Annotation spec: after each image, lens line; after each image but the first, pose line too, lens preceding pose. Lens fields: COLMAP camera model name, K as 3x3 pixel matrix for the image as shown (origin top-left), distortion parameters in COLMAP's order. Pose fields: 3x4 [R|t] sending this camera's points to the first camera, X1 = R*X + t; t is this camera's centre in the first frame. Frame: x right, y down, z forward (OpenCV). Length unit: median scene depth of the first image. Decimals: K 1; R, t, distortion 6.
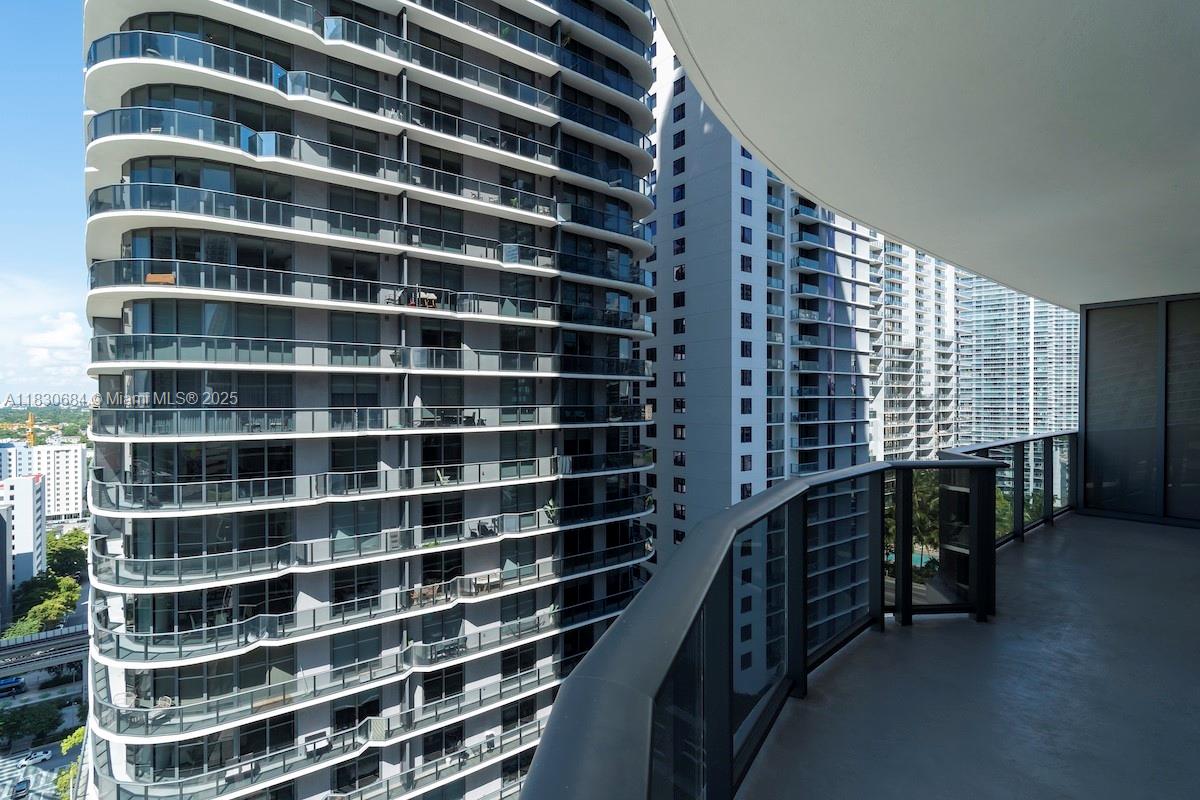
lens RADIAL K [[579.0, 0, 575.5], [0, 579.0, 401.8], [0, 0, 1]] dist [-0.000261, 0.000210]
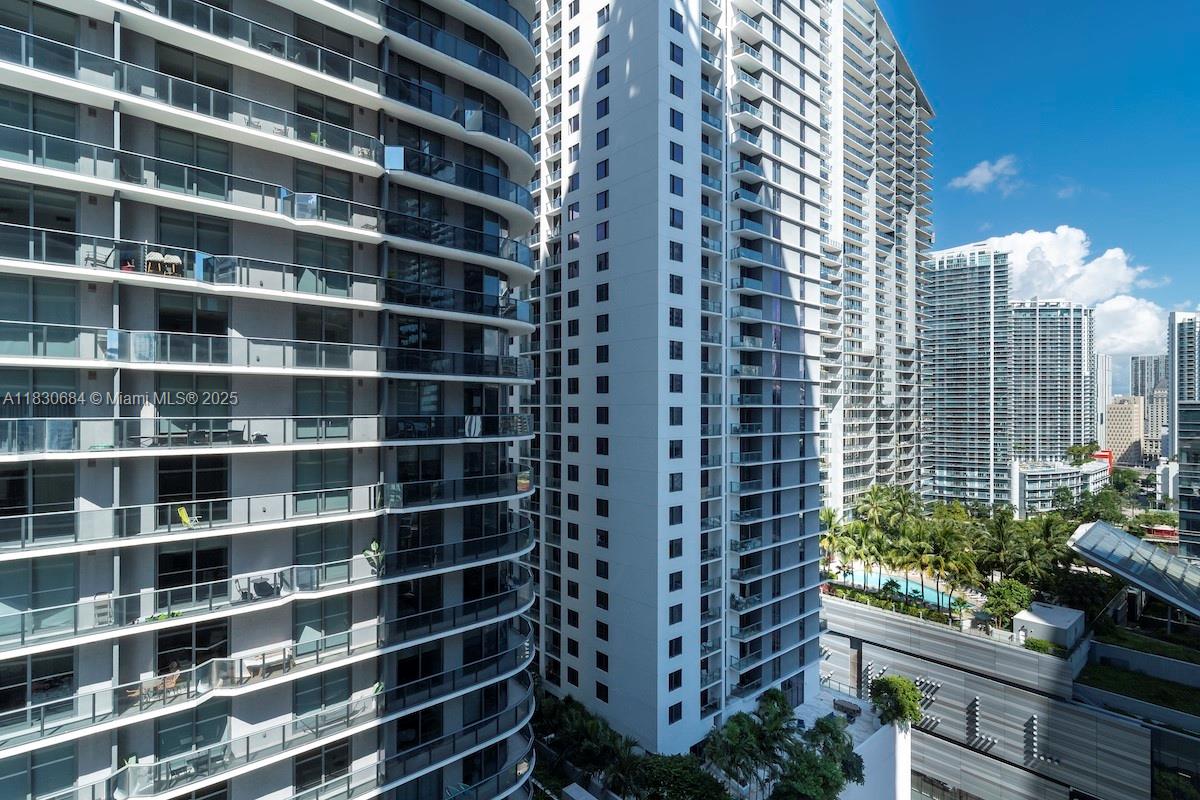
lens RADIAL K [[591.3, 0, 591.4], [0, 591.3, 404.9], [0, 0, 1]] dist [0.000718, 0.000565]
pose [[0.997456, 0.004192, 0.071156, 0.123572], [-0.003530, 0.999949, -0.009427, -0.000713], [-0.071192, 0.009152, 0.997421, 0.151364]]
